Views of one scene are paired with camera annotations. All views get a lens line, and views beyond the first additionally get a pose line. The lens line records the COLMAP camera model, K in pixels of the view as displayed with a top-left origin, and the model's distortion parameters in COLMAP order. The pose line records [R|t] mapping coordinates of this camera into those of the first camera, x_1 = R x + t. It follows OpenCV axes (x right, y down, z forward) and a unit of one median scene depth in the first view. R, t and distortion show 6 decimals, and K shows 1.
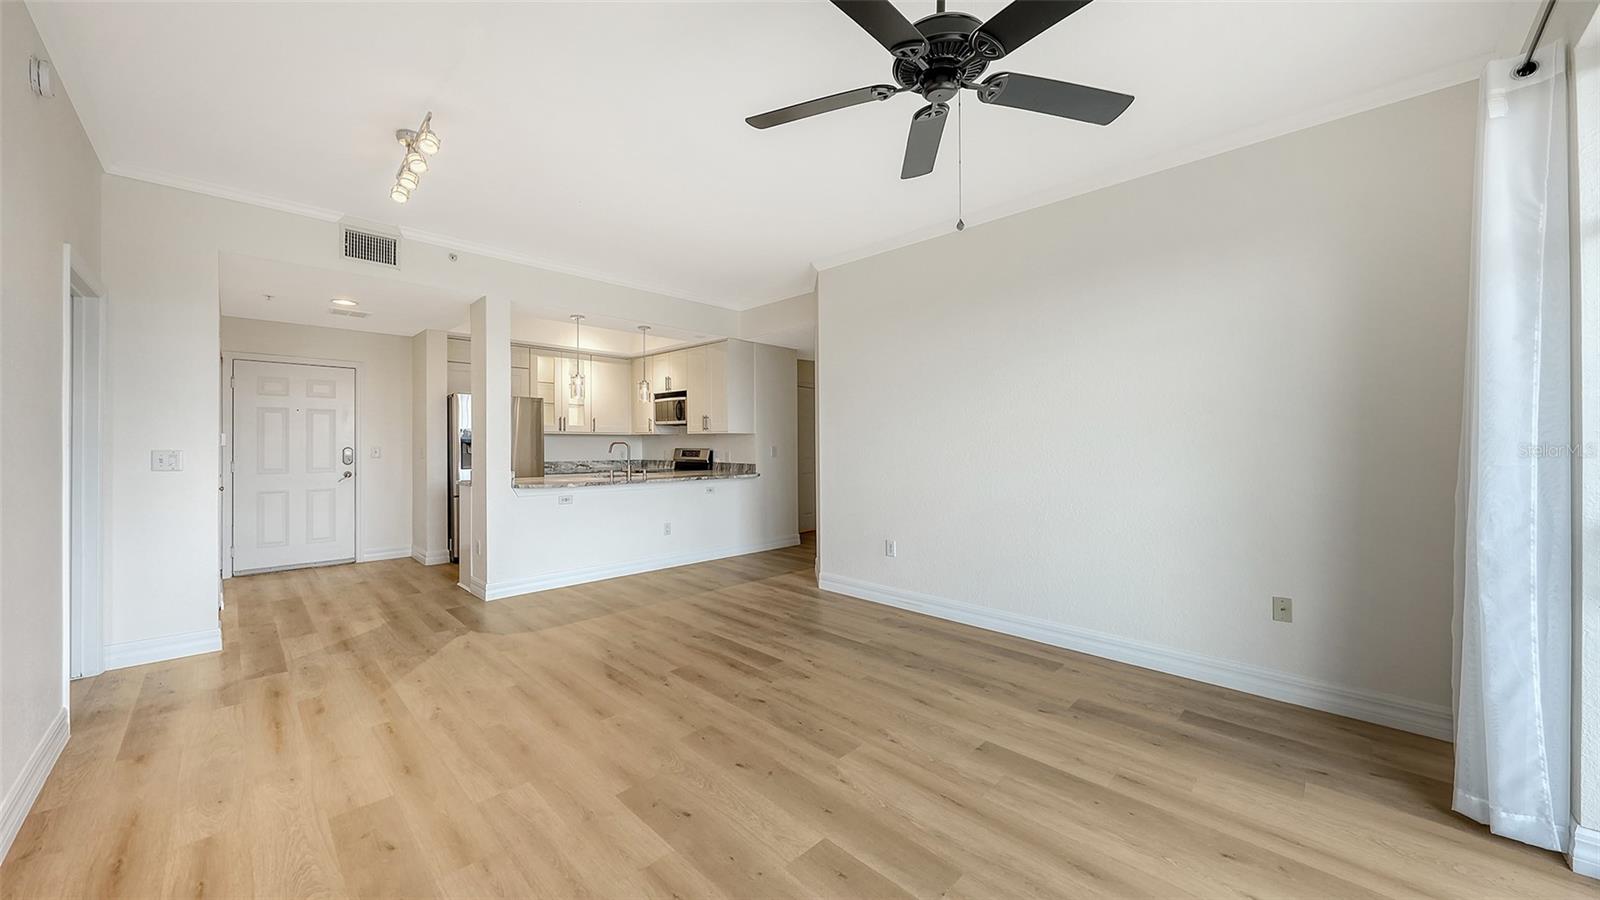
lens RADIAL K [[563.4, 0, 802.0], [0, 563.4, 443.7], [0, 0, 1]] dist [-0.001876, -0.000281]
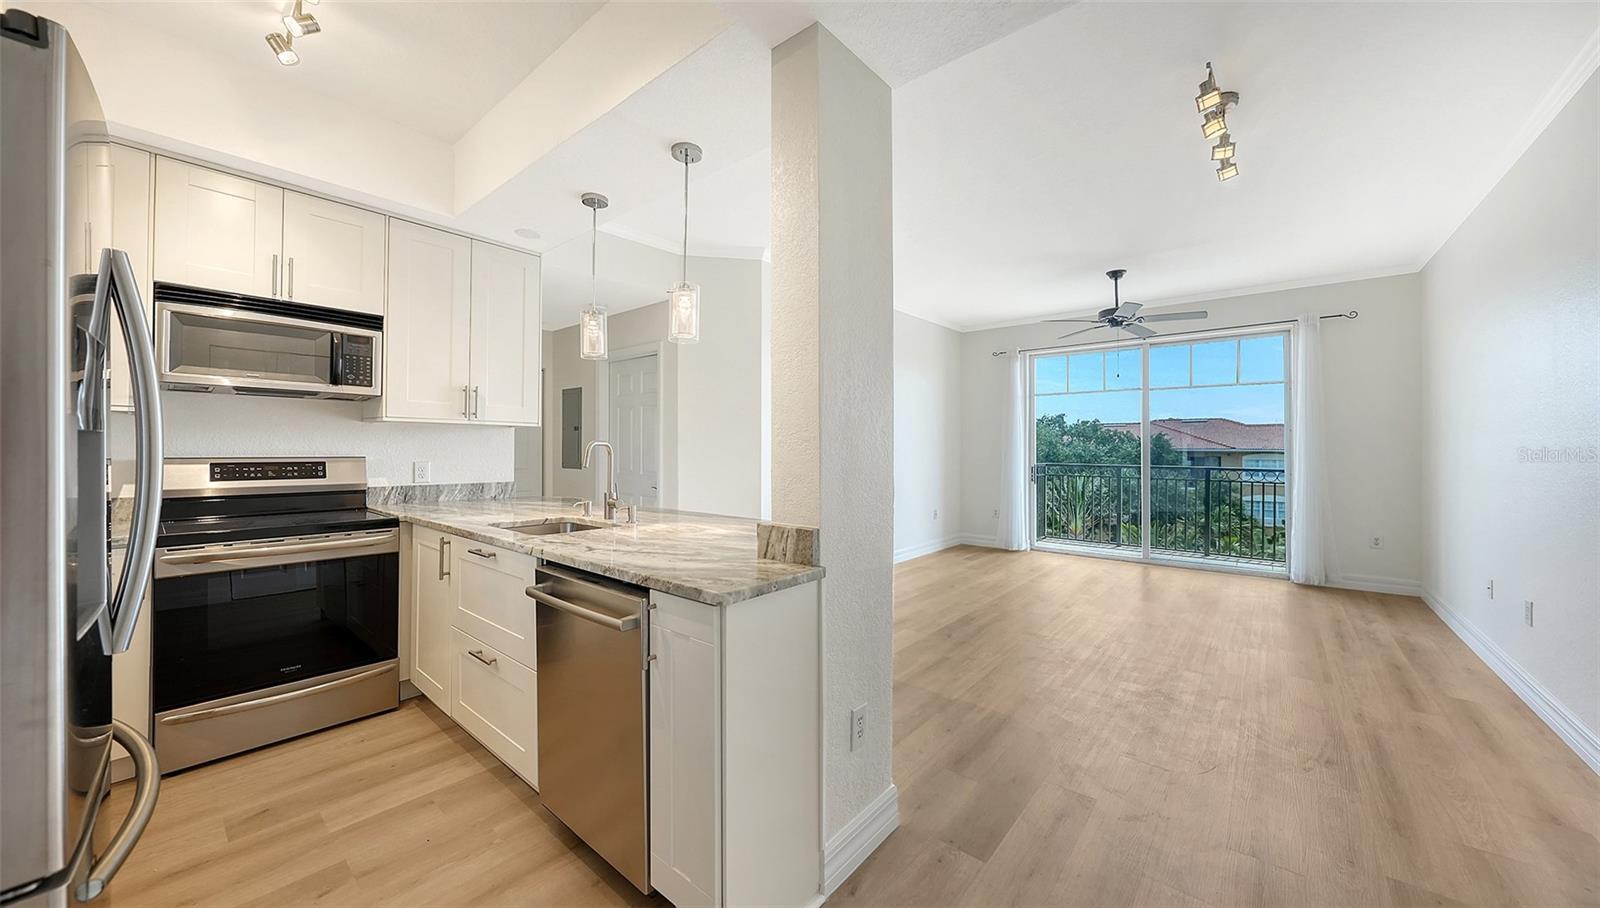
lens RADIAL K [[560.1, 0, 802.0], [0, 560.1, 437.9], [0, 0, 1]] dist [-0.004582, -0.000103]
pose [[-0.075834, 0.016526, 0.996984, -0.779683], [-0.004862, 0.999845, -0.016943, 0.000867], [-0.997109, -0.006133, -0.075741, 0.884511]]
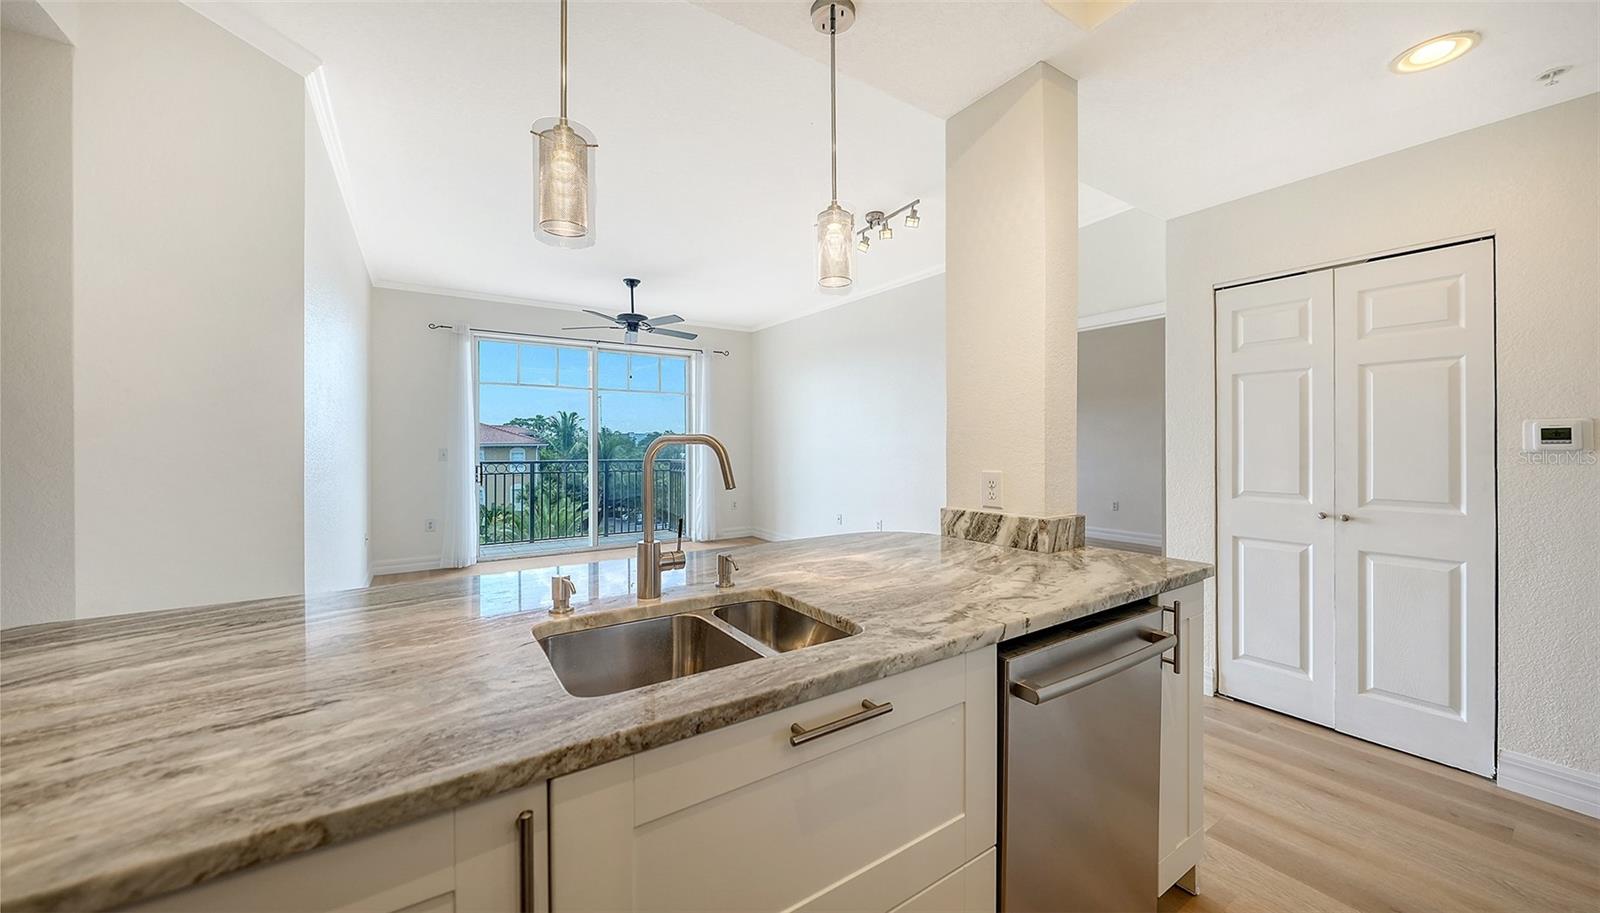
lens RADIAL K [[566.9, 0, 803.5], [0, 566.9, 437.8], [0, 0, 1]] dist [-0.001216, -0.000109]
pose [[-0.978412, 0.001216, 0.206662, -0.414827], [-0.001189, 0.999933, -0.011513, -0.000062], [-0.206663, -0.011510, -0.978345, 1.214443]]
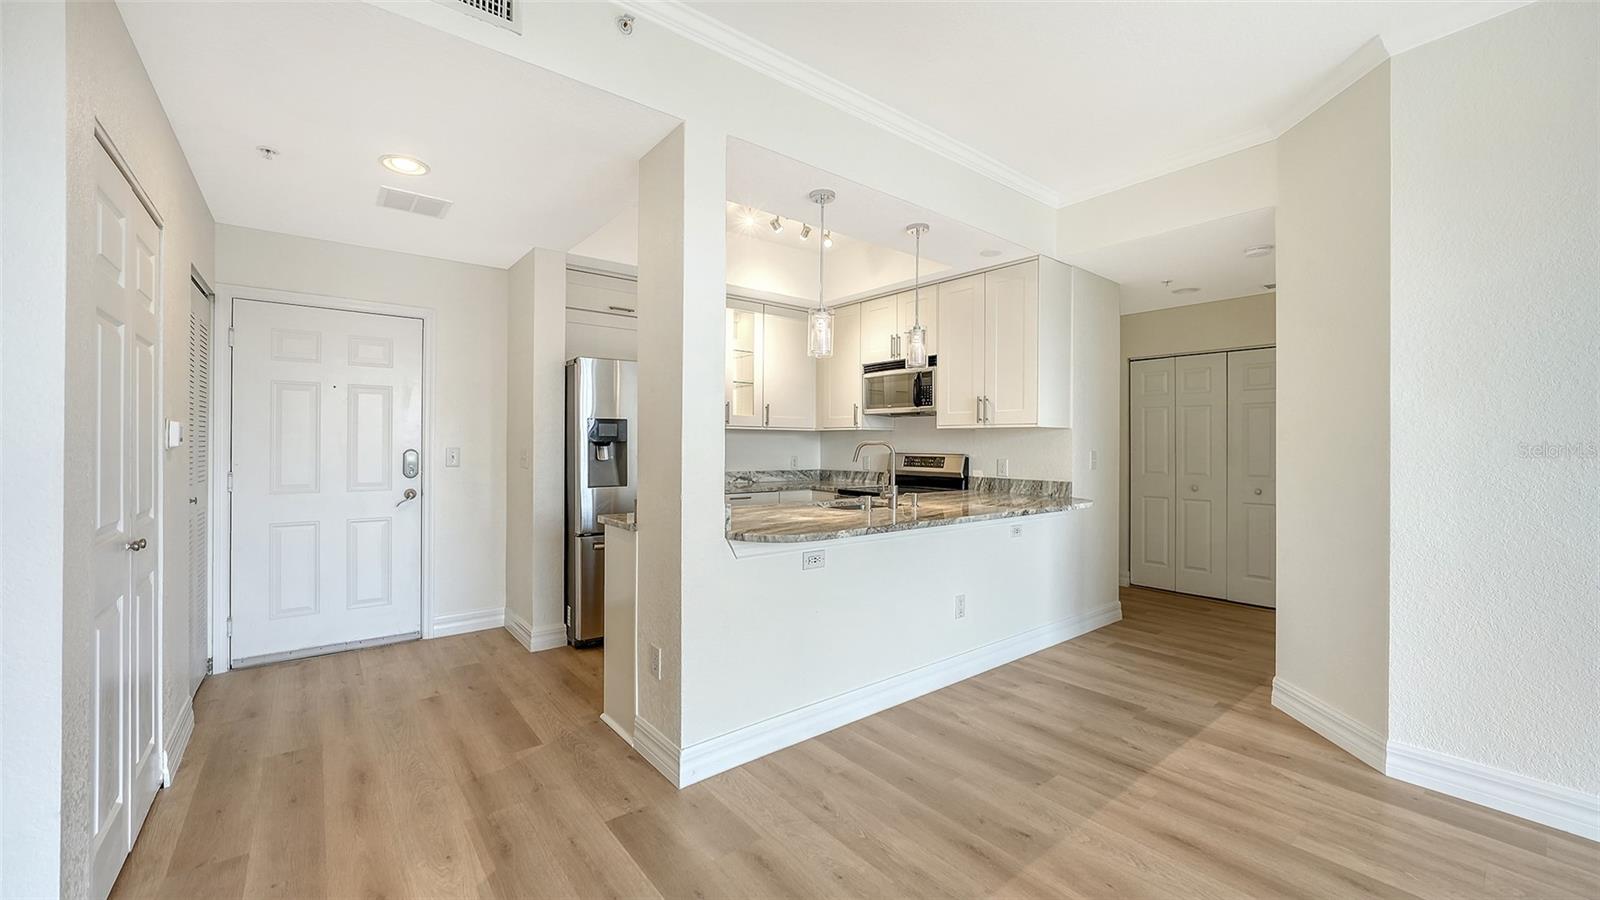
lens RADIAL K [[619.8, 0, 800.8], [0, 619.8, 442.5], [0, 0, 1]] dist [-0.012727, 0.000037]
pose [[0.992227, 0.003457, -0.124390, -0.322308], [-0.003931, 0.999986, -0.003567, 0.000061], [0.124376, 0.004029, 0.992227, 0.412000]]
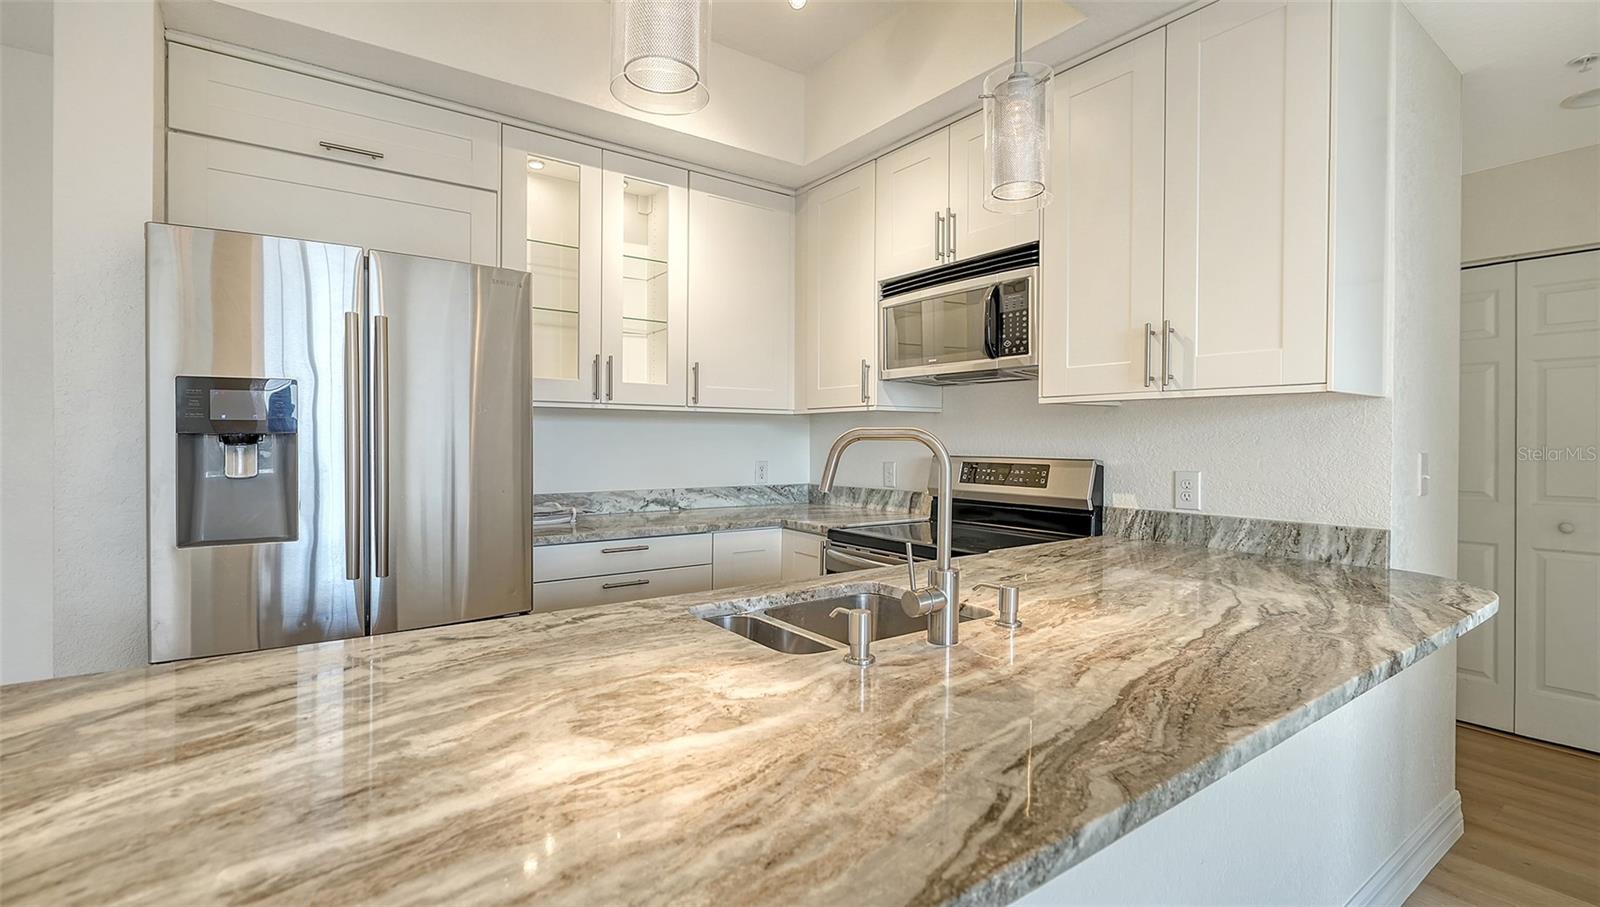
lens RADIAL K [[709.9, 0, 786.9], [0, 709.9, 448.8], [0, 0, 1]] dist [-0.001736, 0.000104]
pose [[0.983348, 0.003094, -0.181707, -0.317000], [-0.000975, 0.999931, 0.011749, 0.000121], [0.181730, -0.011376, 0.983283, 0.790319]]
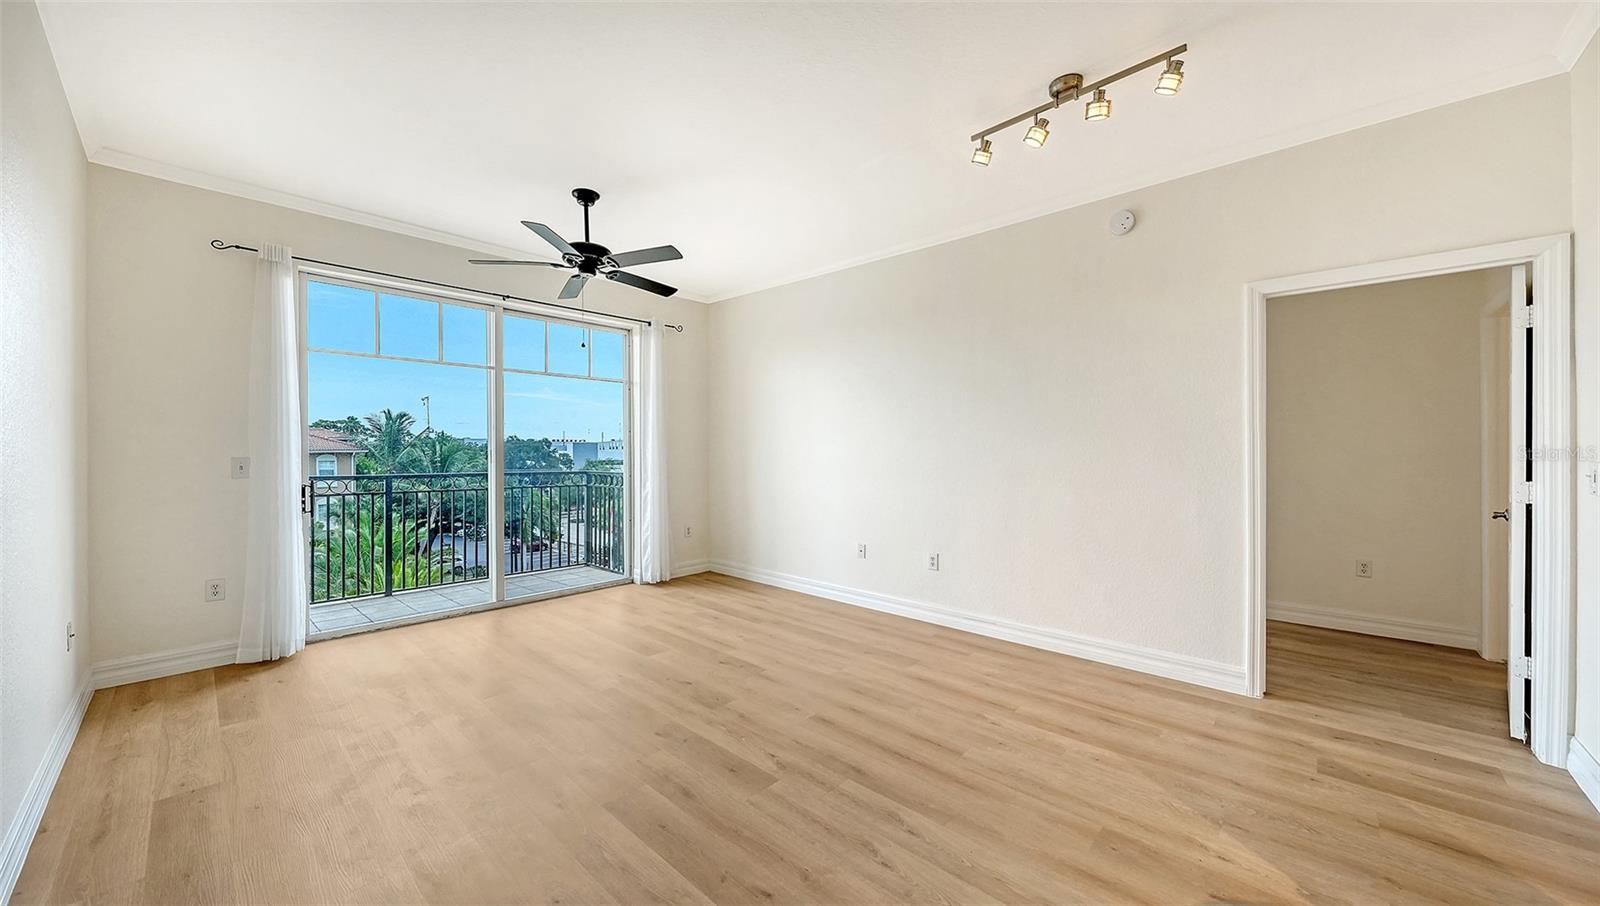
lens RADIAL K [[570.8, 0, 784.8], [0, 570.8, 451.2], [0, 0, 1]] dist [-0.010450, 0.000240]
pose [[-0.999944, -0.001756, -0.010417, -0.130550], [-0.001759, 0.999998, 0.000257, 0.000276], [0.010417, 0.000275, -0.999946, 0.946167]]
